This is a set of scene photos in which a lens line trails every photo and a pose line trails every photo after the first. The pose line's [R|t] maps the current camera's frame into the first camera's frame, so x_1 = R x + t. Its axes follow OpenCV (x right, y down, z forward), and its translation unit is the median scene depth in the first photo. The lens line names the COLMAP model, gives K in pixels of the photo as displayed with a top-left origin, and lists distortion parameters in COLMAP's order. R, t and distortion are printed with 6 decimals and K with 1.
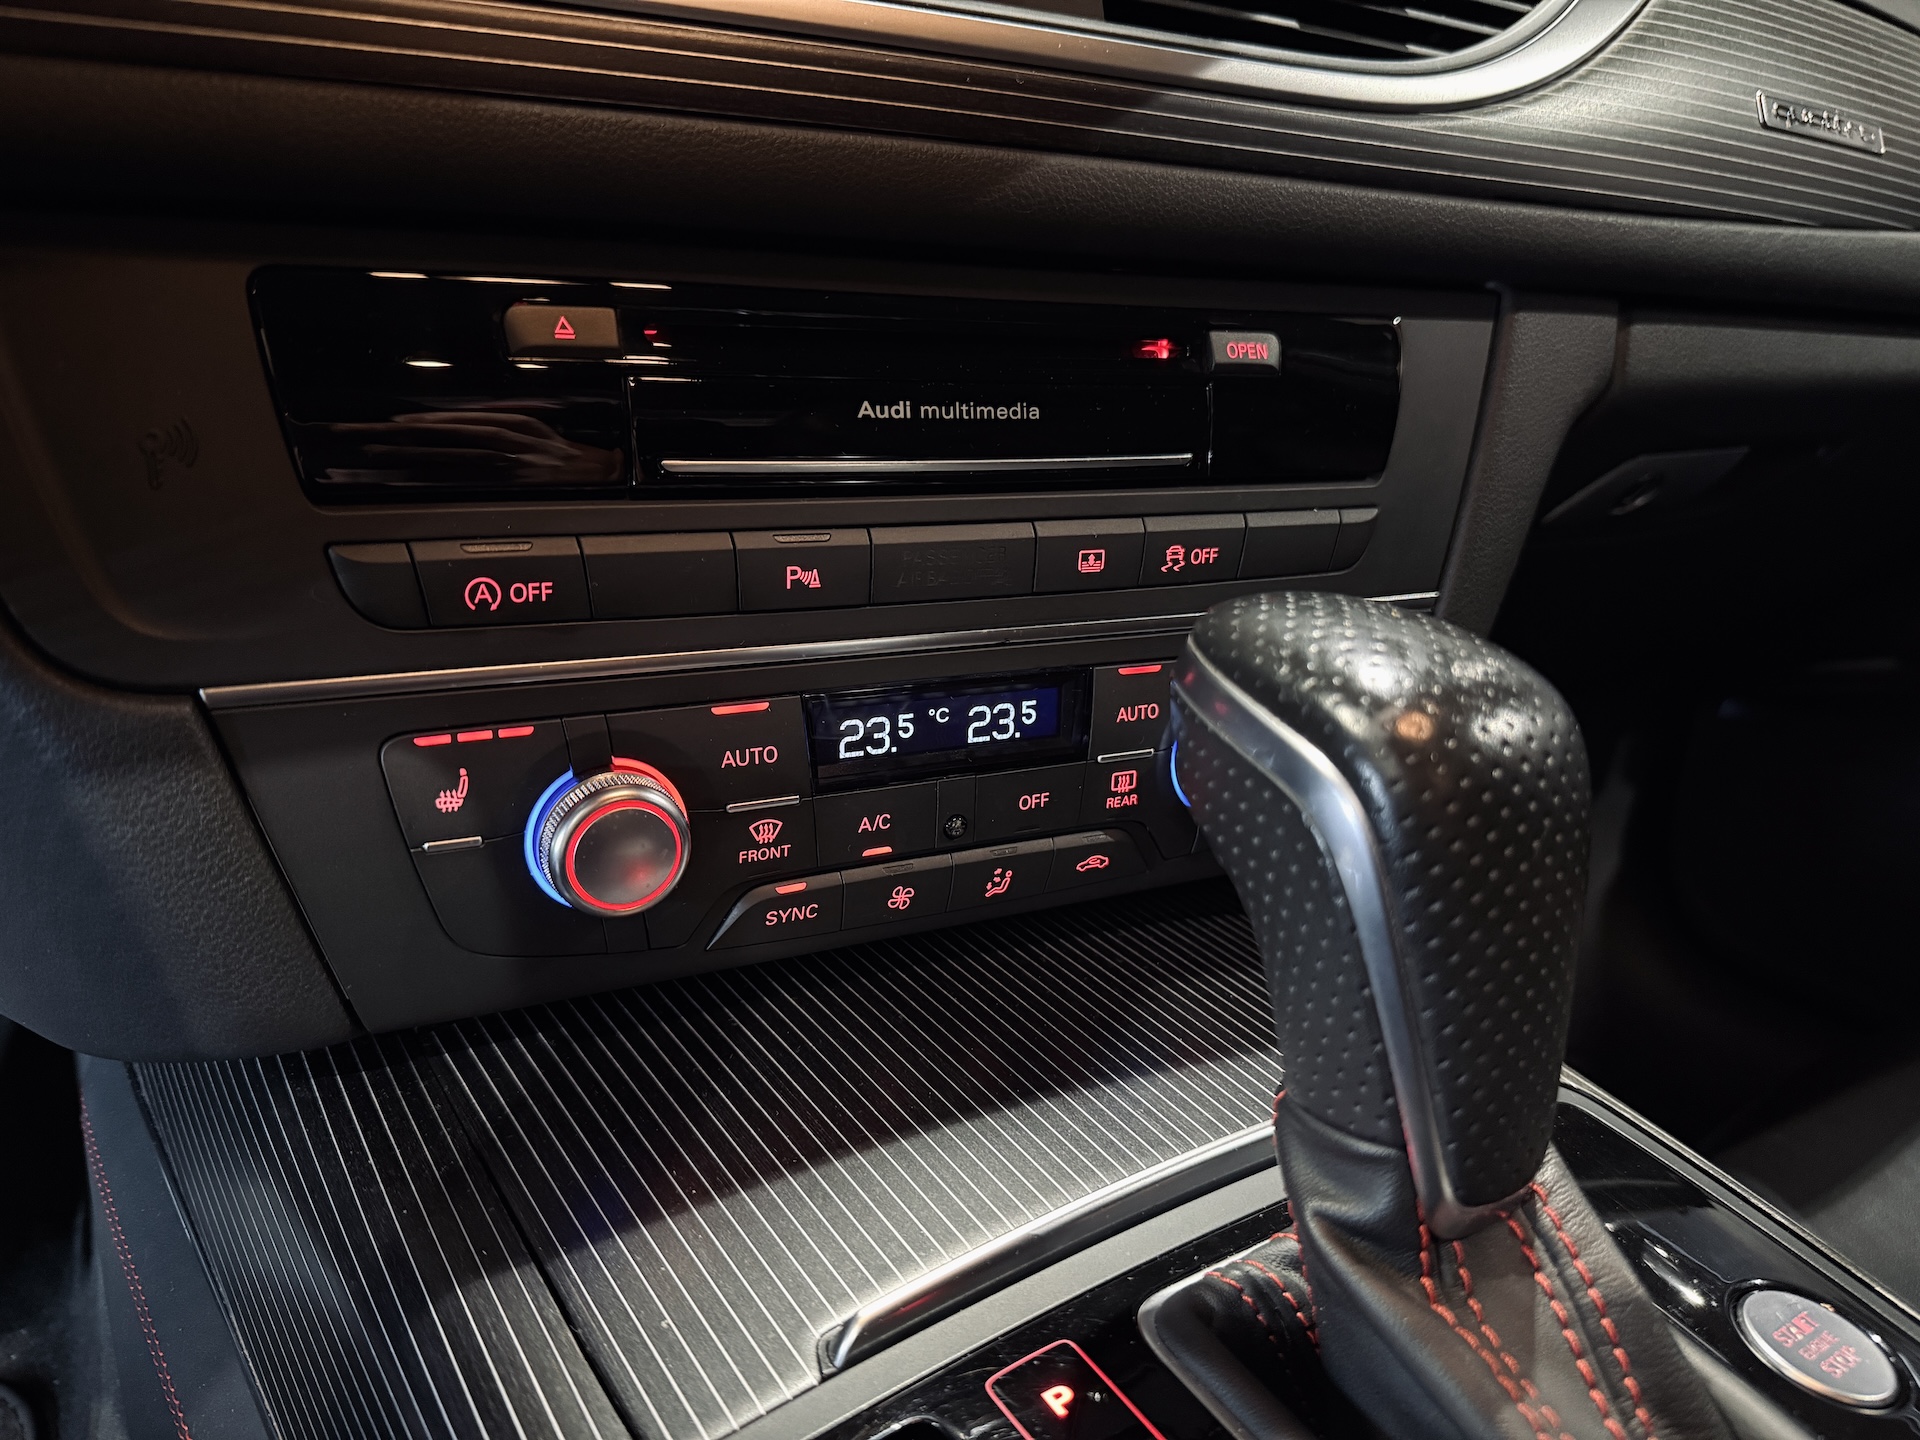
lens RADIAL K [[1330.5, 0, 989.4], [0, 1330.5, 724.3], [0, 0, 1]] dist [-0.003570, -0.010840]
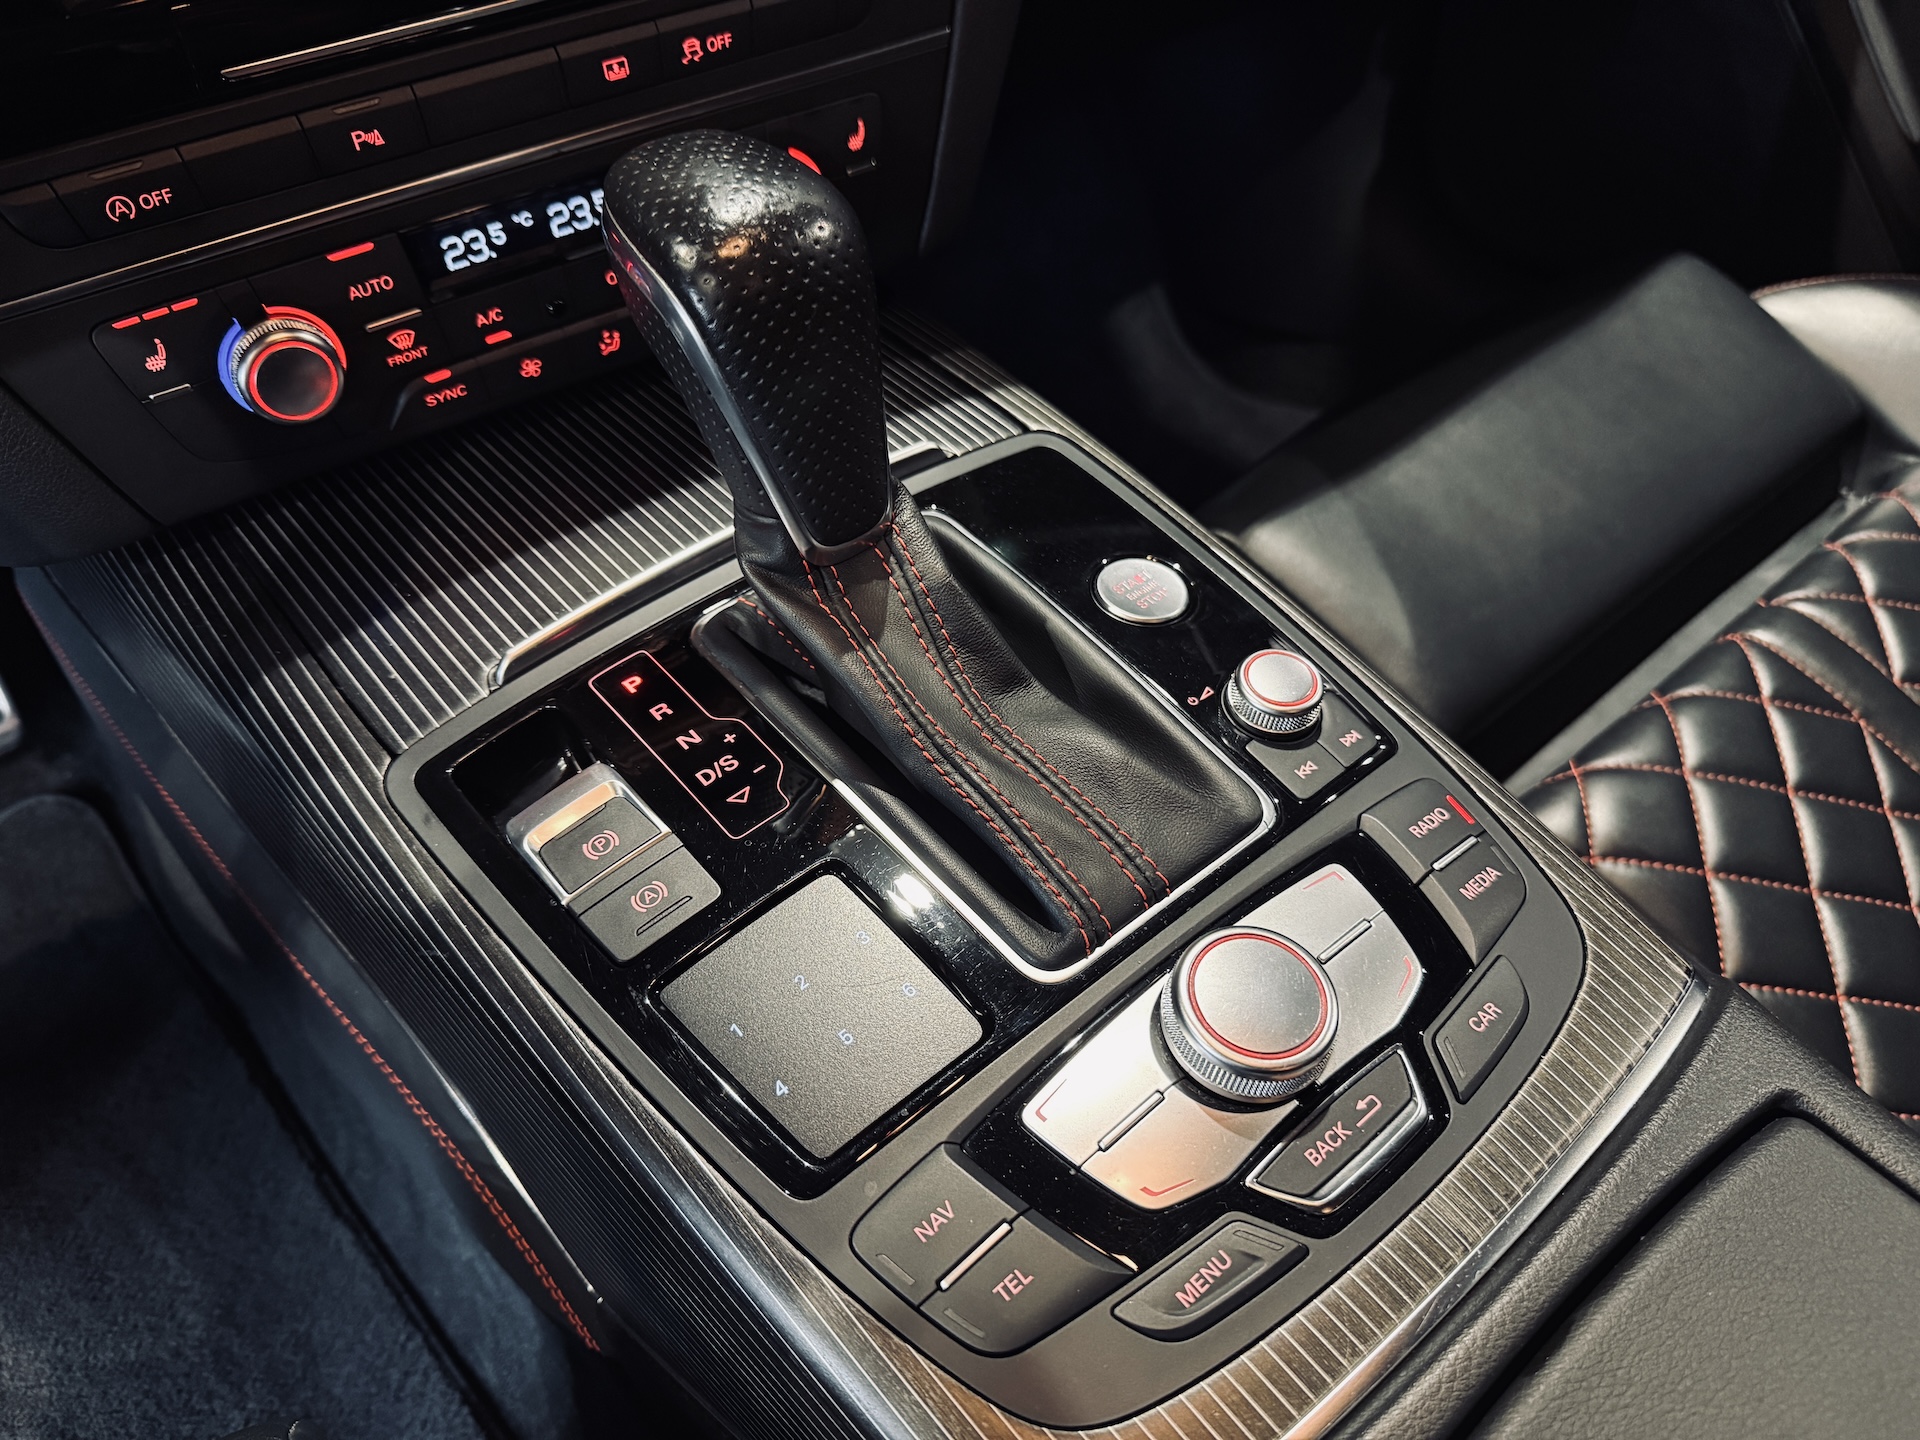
lens RADIAL K [[1410.4, 0, 963.1], [0, 1410.4, 736.3], [0, 0, 1]] dist [-0.009740, -0.011413]
pose [[0.991280, -0.131165, -0.012632, 0.365494], [0.122234, 0.879492, 0.459949, -0.154656], [-0.049220, -0.457482, 0.887856, -0.483027]]
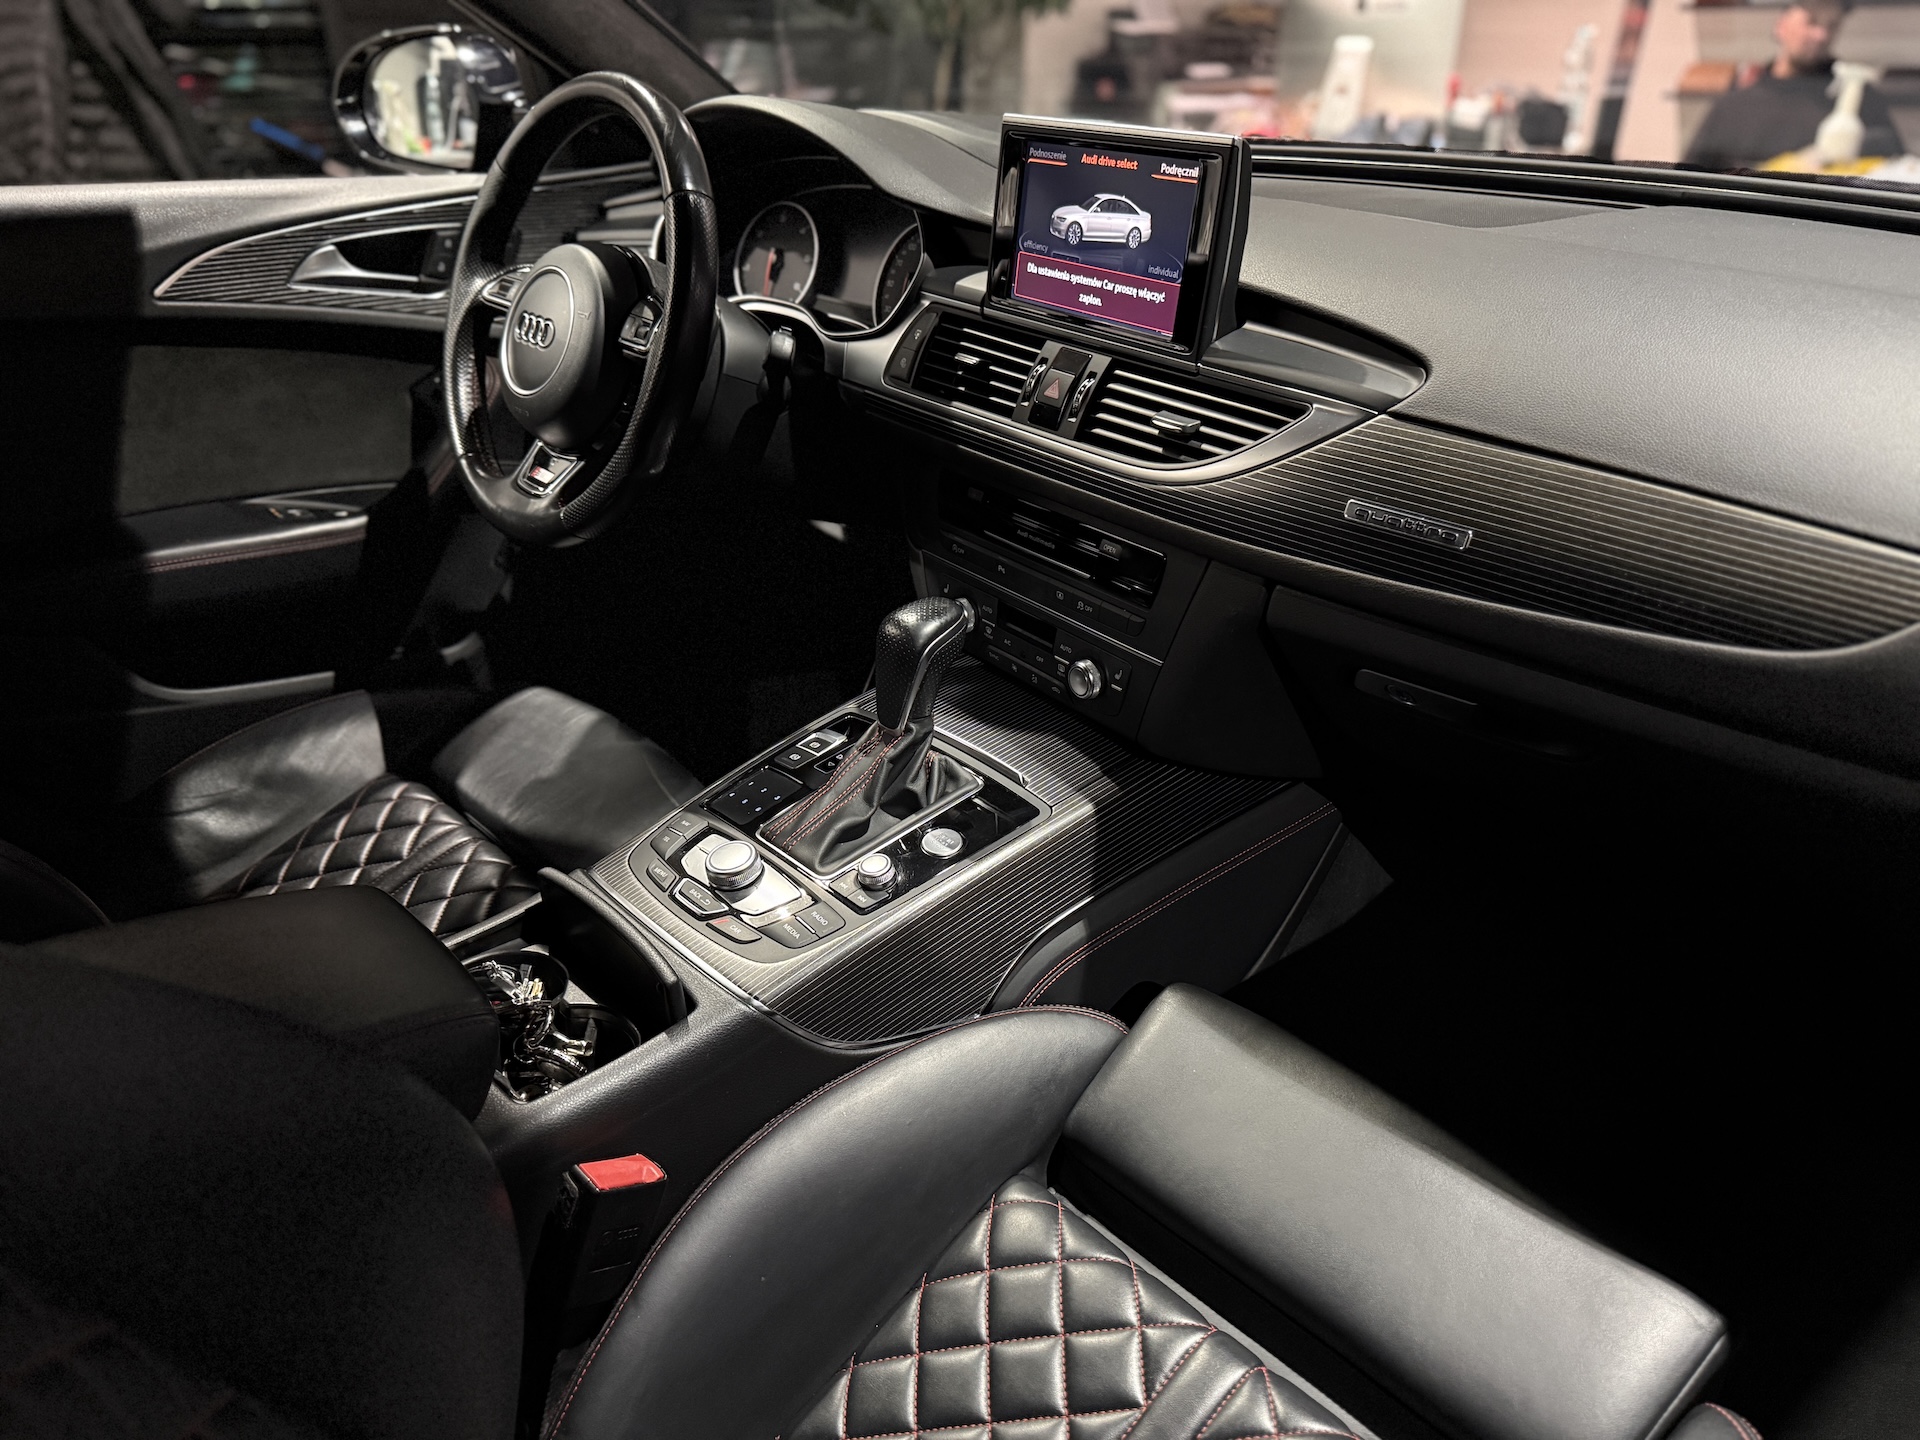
lens RADIAL K [[1348.6, 0, 962.7], [0, 1348.6, 804.8], [0, 0, 1]] dist [-0.000139, -0.045121]
pose [[0.107759, 0.447866, -0.887583, 3.501002], [-0.278112, 0.870718, 0.405591, -1.038118], [0.954485, 0.203142, 0.218384, 0.198851]]
